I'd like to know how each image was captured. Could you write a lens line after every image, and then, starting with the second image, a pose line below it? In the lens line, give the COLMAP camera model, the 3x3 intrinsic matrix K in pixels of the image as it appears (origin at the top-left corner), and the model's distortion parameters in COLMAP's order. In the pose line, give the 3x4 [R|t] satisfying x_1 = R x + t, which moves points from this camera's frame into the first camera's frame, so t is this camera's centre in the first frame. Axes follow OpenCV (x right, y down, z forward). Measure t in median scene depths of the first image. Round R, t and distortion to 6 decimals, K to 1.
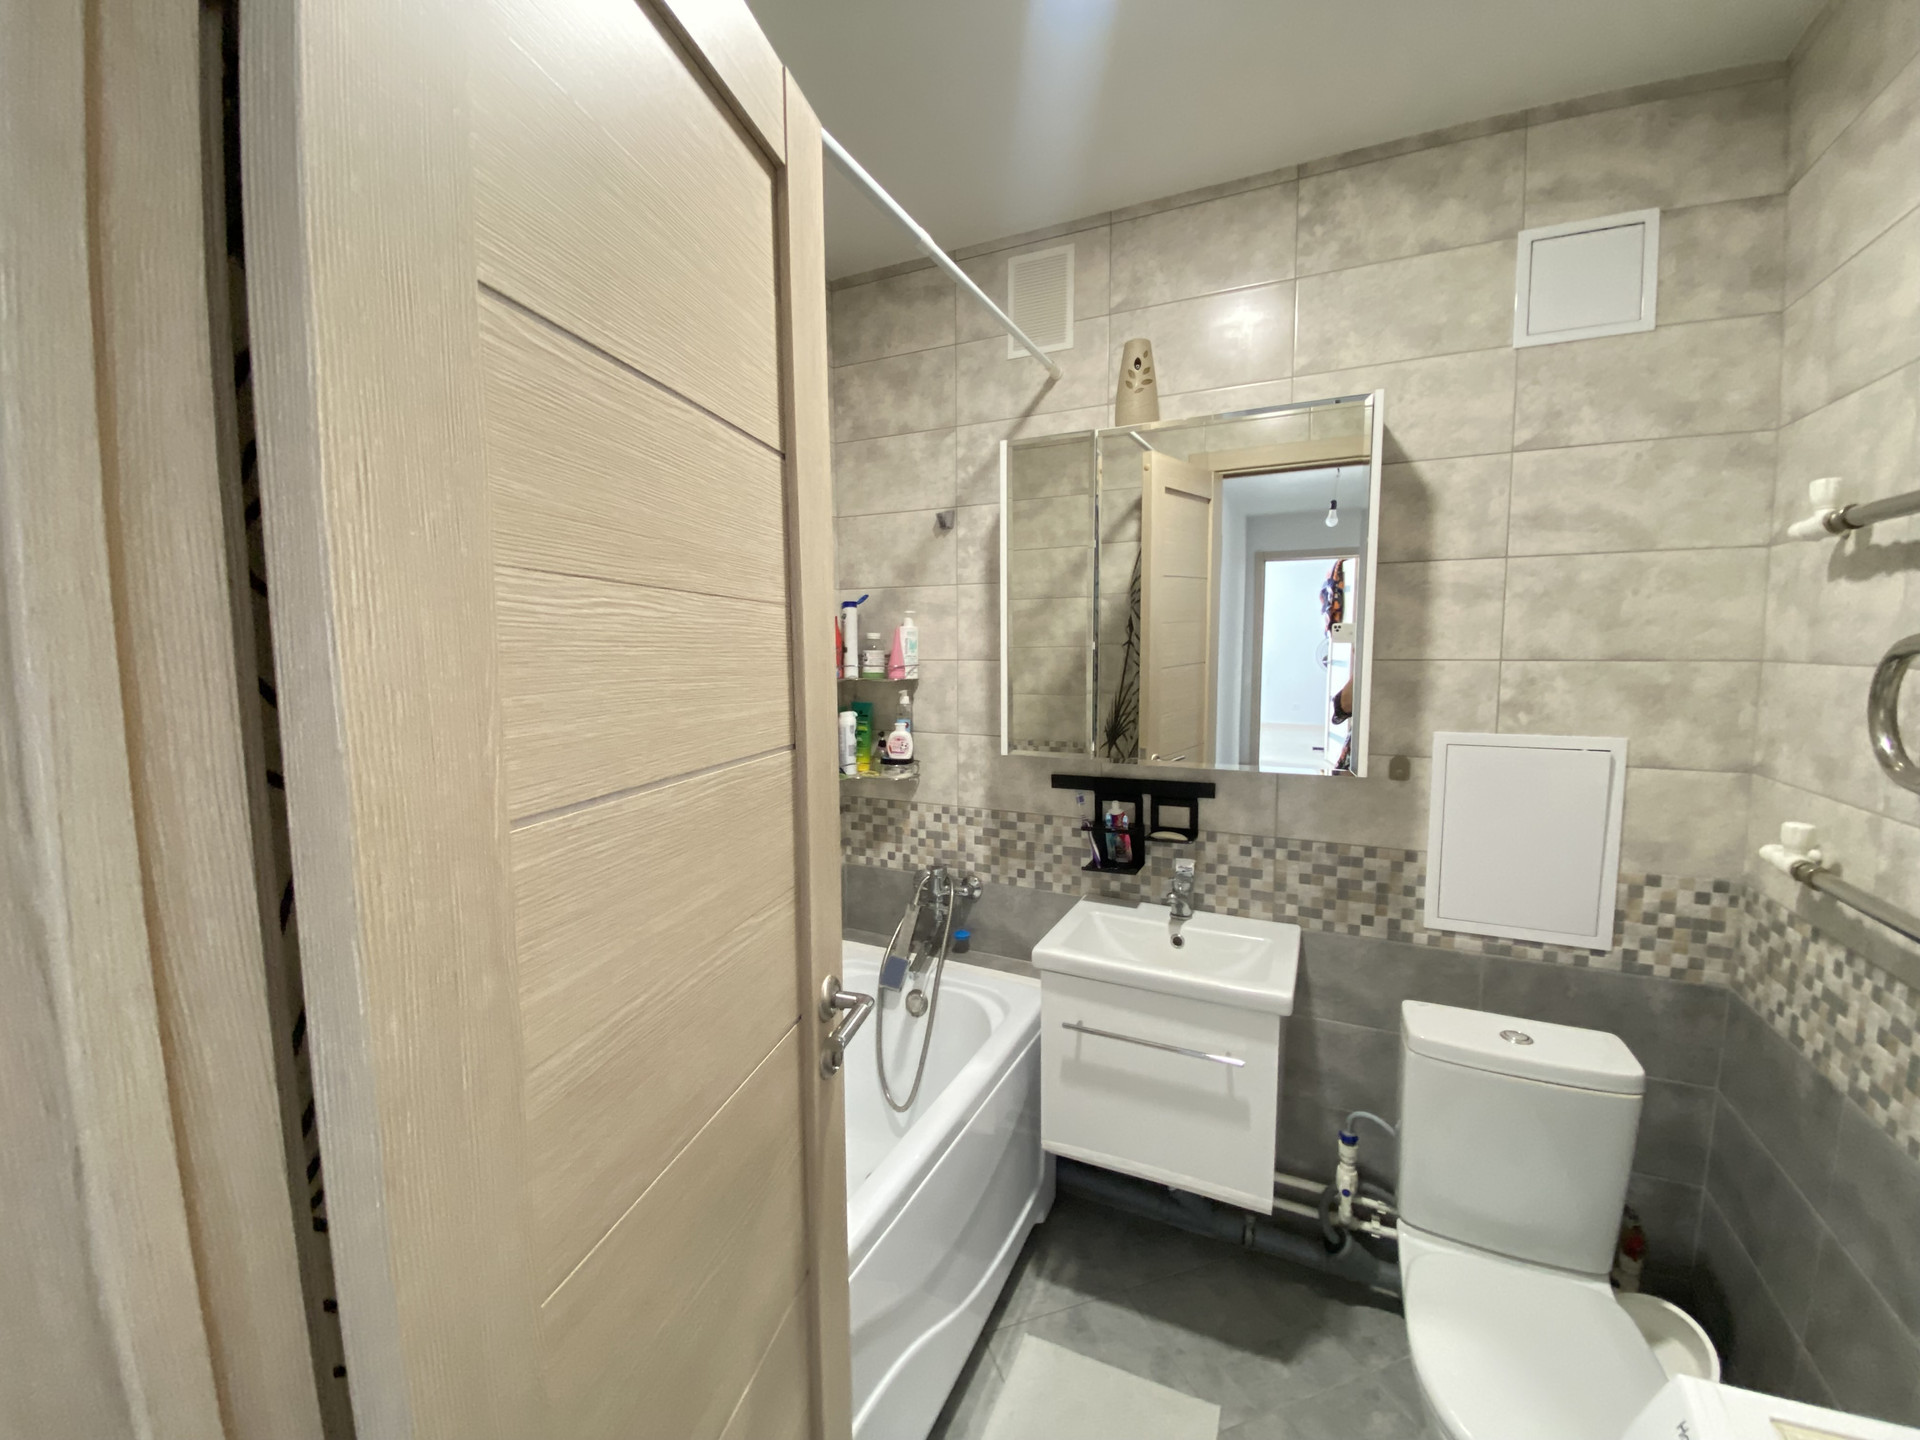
lens RADIAL K [[778.5, 0, 948.2], [0, 778.5, 718.5], [0, 0, 1]] dist [0.013538, -0.017643]
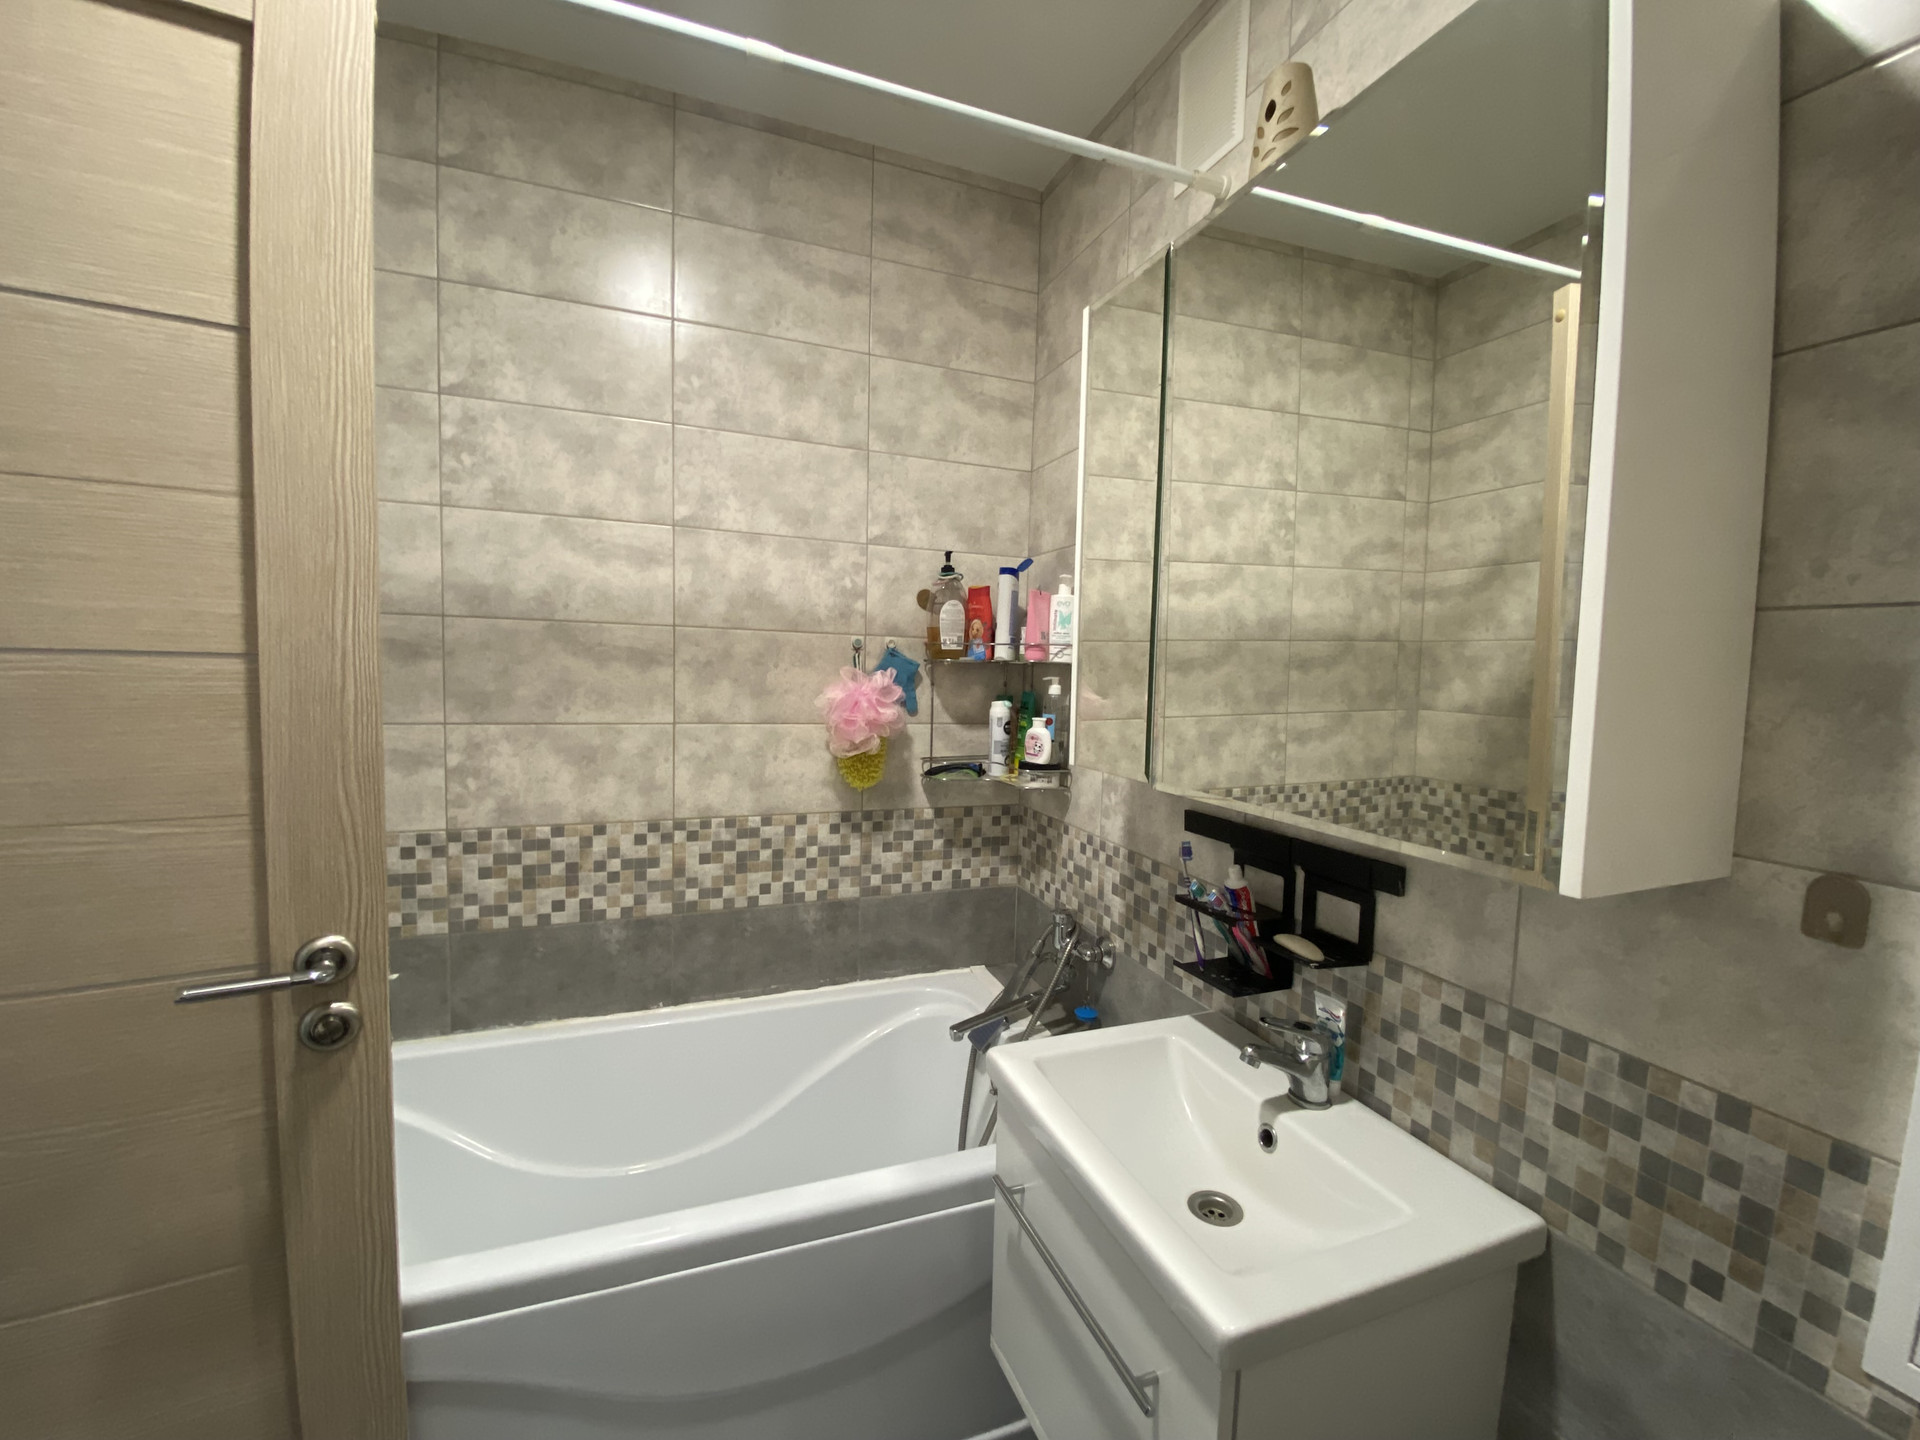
lens RADIAL K [[778.5, 0, 961.1], [0, 778.5, 723.5], [0, 0, 1]] dist [0.013538, -0.017643]
pose [[0.745822, 0.073485, -0.662080, 0.402299], [-0.082756, 0.996418, 0.017370, 0.004666], [0.660985, 0.041837, 0.749232, 0.374597]]
